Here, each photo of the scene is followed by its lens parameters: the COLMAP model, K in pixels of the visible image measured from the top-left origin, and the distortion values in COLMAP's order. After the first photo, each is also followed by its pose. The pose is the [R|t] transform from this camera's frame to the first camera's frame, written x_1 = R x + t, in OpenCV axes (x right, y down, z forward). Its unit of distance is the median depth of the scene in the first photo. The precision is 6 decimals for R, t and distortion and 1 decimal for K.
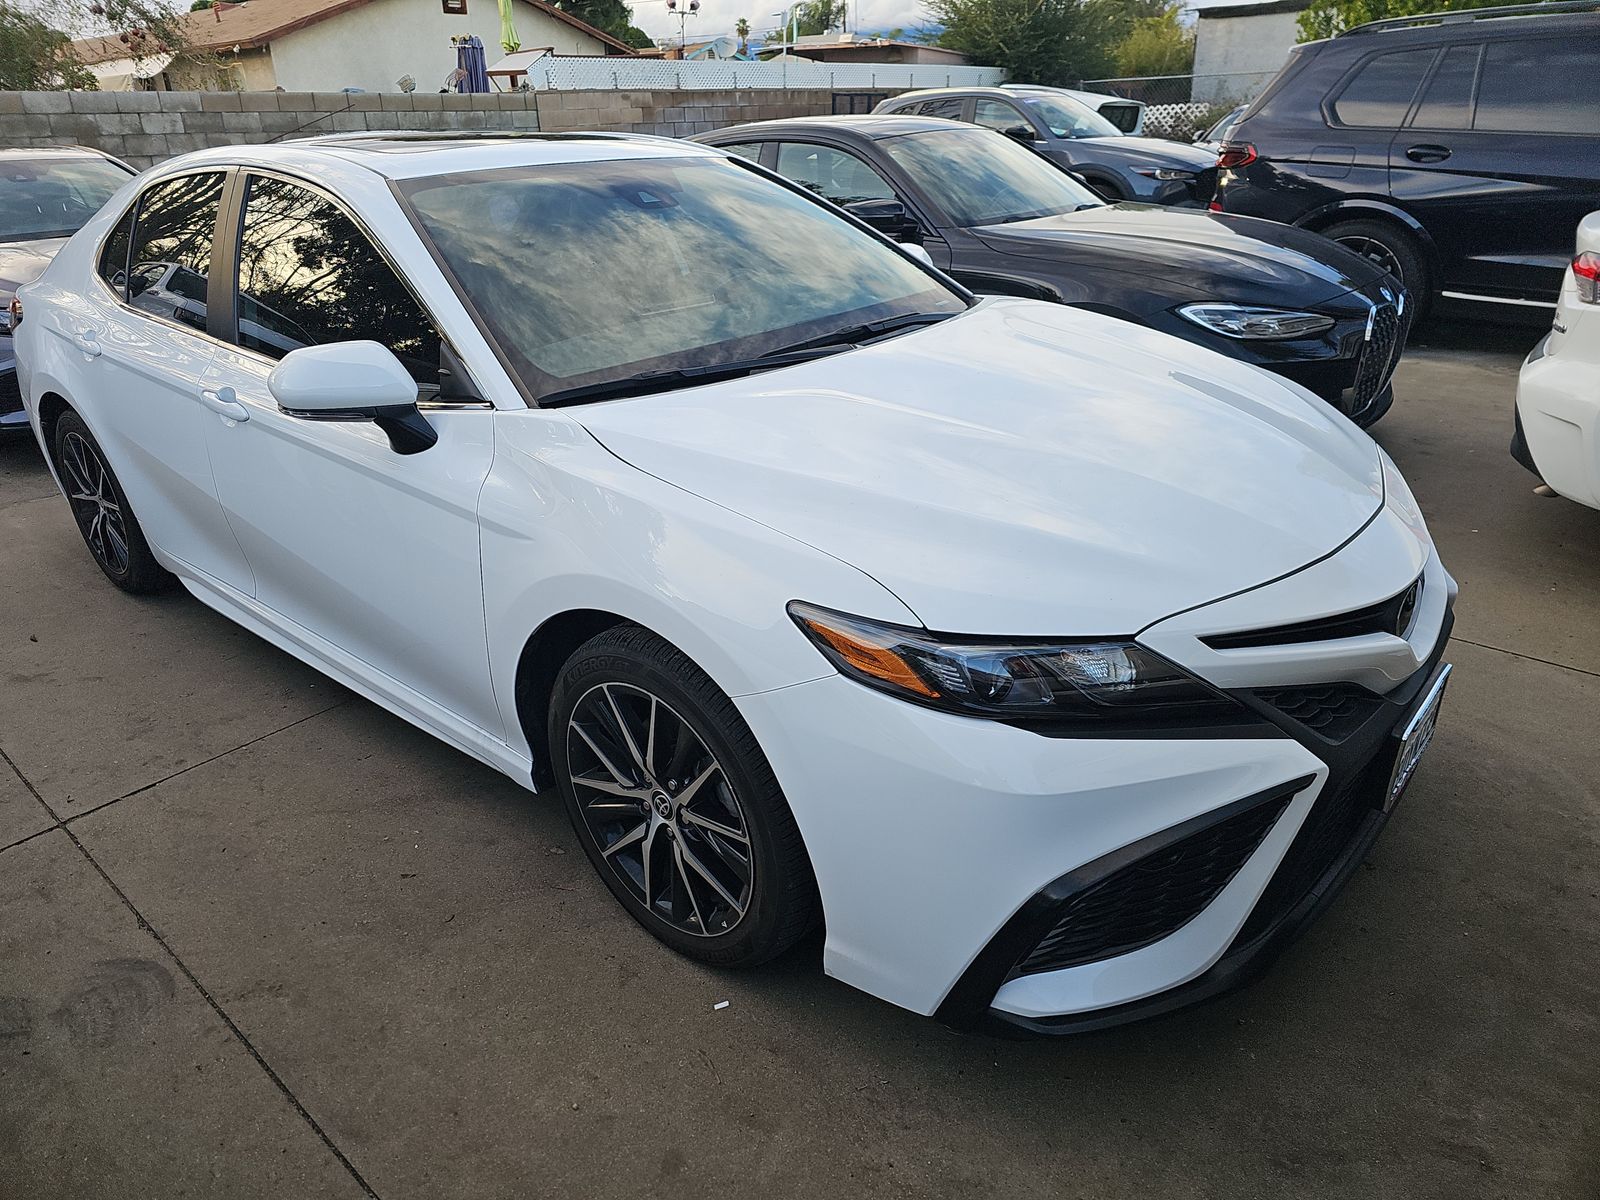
lens RADIAL K [[1056.7, 0, 793.3], [0, 1056.7, 586.9], [0, 0, 1]] dist [0.044824, -0.037615]
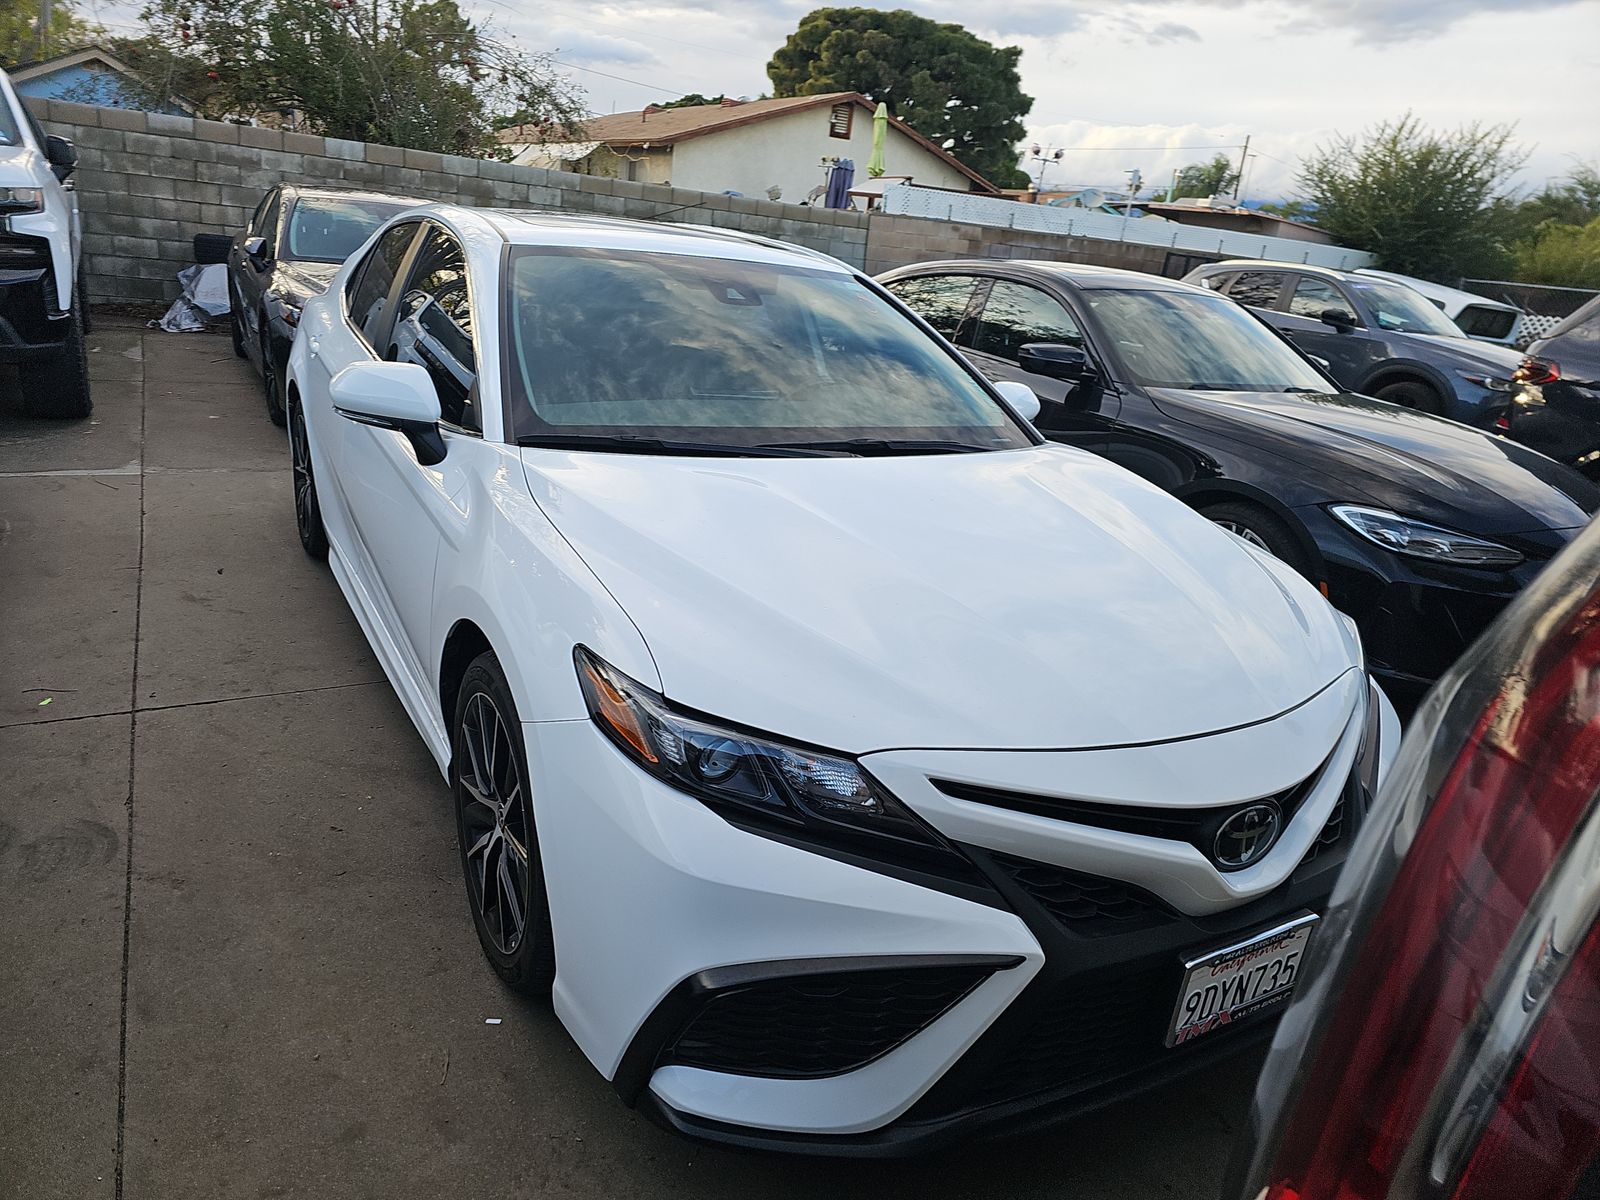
lens RADIAL K [[1056.7, 0, 783.9], [0, 1056.7, 599.8], [0, 0, 1]] dist [0.044824, -0.037615]
pose [[0.935967, 0.228091, -0.268217, 0.184390], [-0.252758, 0.965613, -0.060866, -0.006887], [0.245111, 0.124763, 0.961434, 0.005542]]
